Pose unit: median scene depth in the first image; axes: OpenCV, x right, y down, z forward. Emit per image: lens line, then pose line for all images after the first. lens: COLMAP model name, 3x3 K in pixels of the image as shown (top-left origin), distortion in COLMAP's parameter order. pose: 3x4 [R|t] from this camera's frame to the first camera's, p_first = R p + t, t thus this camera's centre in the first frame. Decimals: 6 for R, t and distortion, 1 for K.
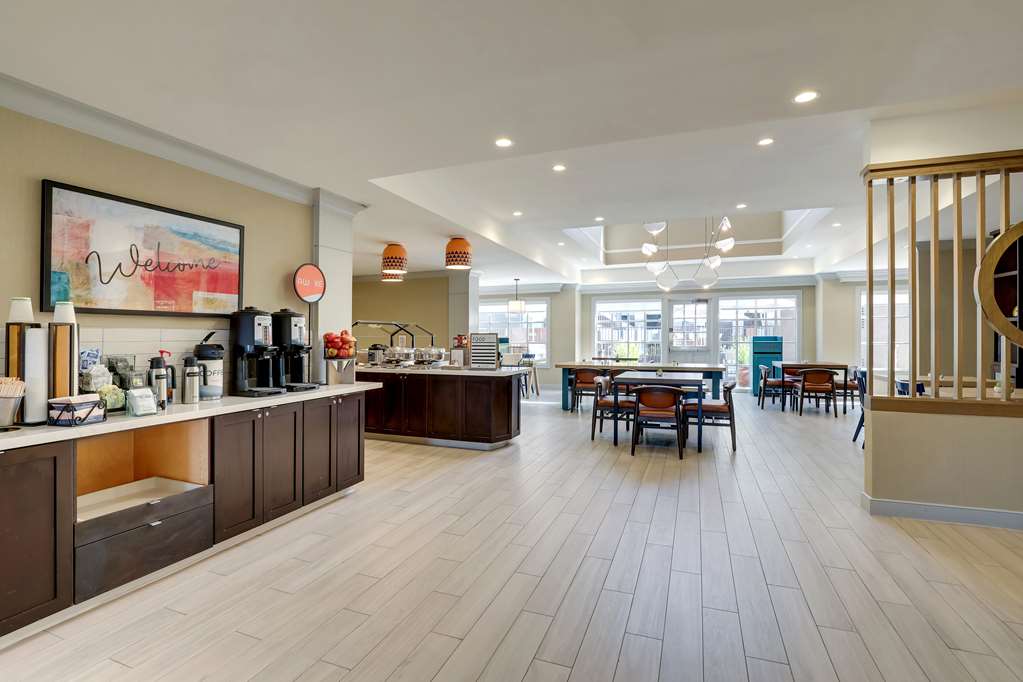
lens RADIAL K [[477.0, 0, 511.5], [0, 477.0, 336.2], [0, 0, 1]] dist [-0.027022, 0.000210]
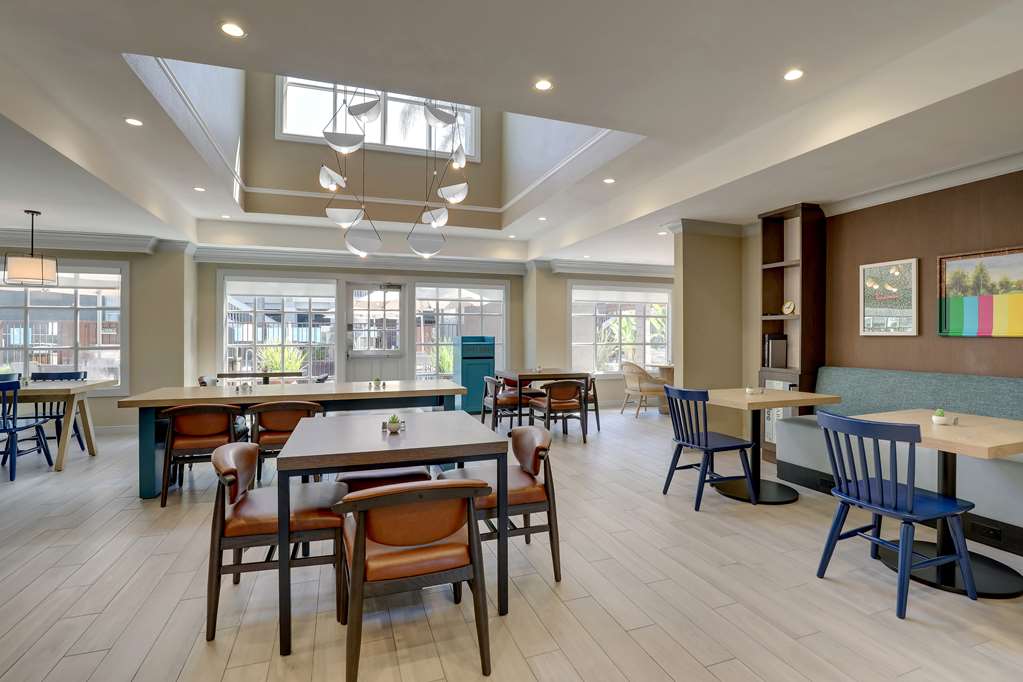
lens RADIAL K [[477.0, 0, 511.5], [0, 477.0, 336.2], [0, 0, 1]] dist [-0.027022, 0.000210]
pose [[0.755318, 0.000350, 0.655359, 0.165649], [-0.002158, 0.999996, 0.001954, -0.002650], [-0.655355, -0.002890, 0.755315, 0.877984]]
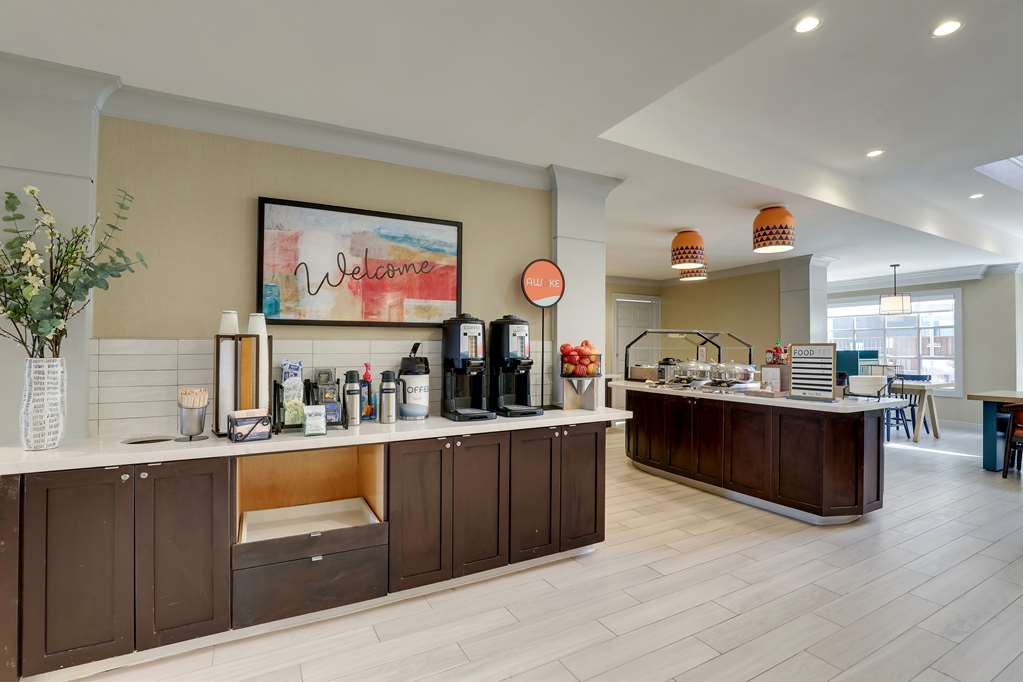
lens RADIAL K [[479.0, 0, 512.8], [0, 479.0, 342.9], [0, 0, 1]] dist [-0.029036, 0.000666]
pose [[0.763942, -0.006855, -0.645249, 0.063124], [-0.000426, 0.999938, -0.011128, 0.000125], [0.645285, 0.008776, 0.763892, 0.320559]]
